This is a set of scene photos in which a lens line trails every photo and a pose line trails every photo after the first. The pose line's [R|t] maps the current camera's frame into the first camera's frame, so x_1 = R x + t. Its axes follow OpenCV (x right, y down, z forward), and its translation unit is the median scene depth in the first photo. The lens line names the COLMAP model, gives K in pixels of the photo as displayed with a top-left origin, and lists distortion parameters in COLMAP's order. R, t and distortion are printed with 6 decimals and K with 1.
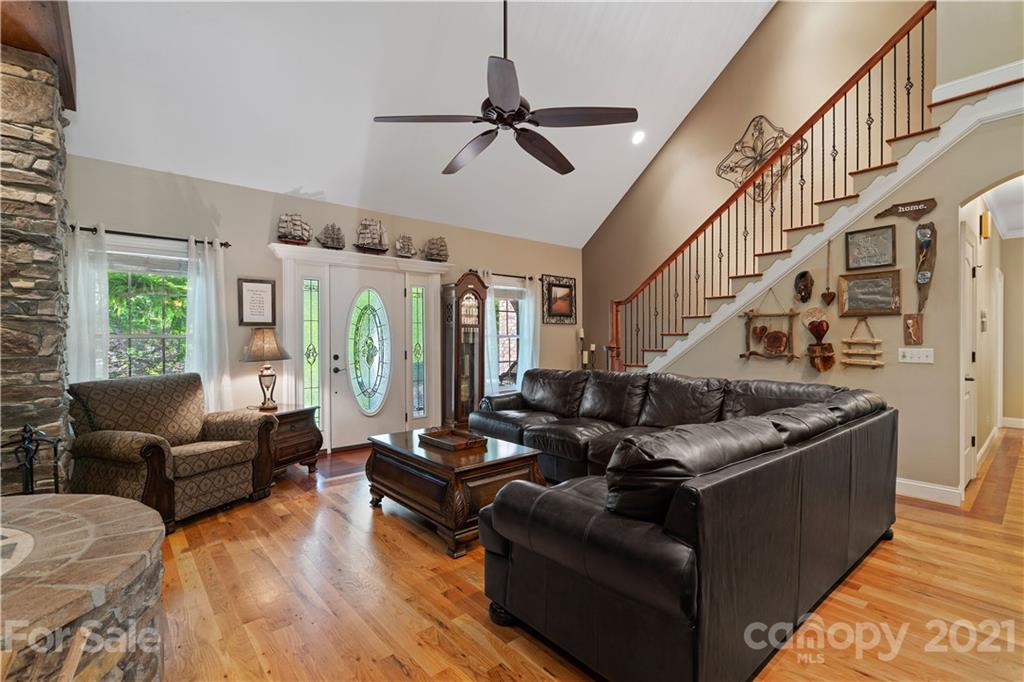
lens RADIAL K [[467.6, 0, 509.8], [0, 467.6, 343.4], [0, 0, 1]] dist [0.001120, -0.000758]
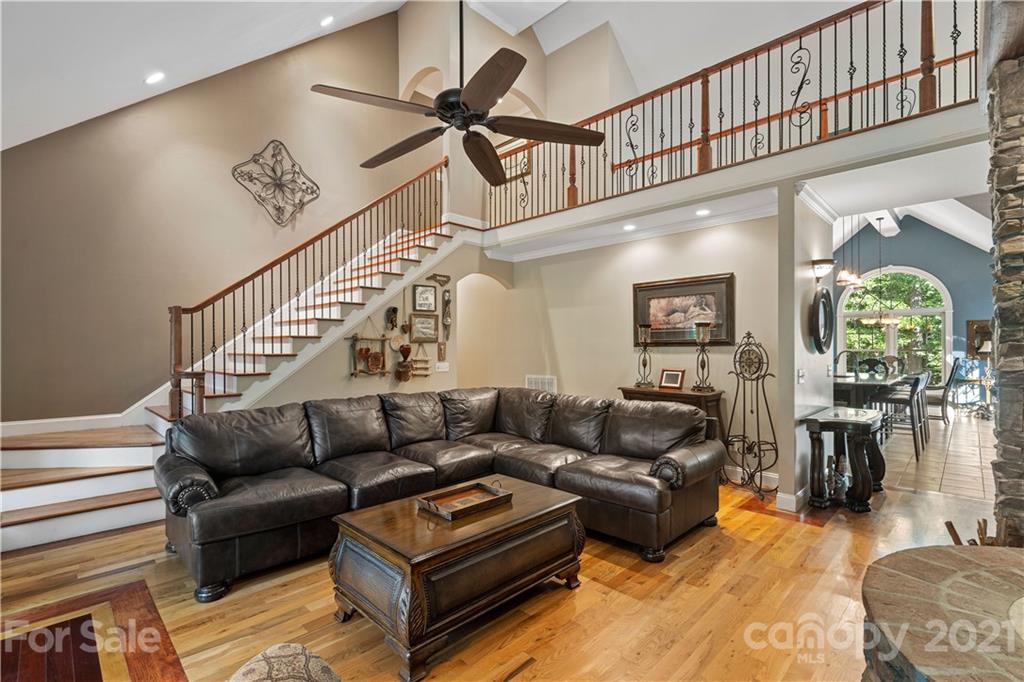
lens RADIAL K [[467.6, 0, 508.9], [0, 467.6, 347.0], [0, 0, 1]] dist [0.001120, -0.000758]
pose [[-0.079747, 0.004915, 0.996803, -0.733412], [0.011123, 0.999930, -0.004041, -0.033413], [-0.996753, 0.010765, -0.079796, 0.805973]]
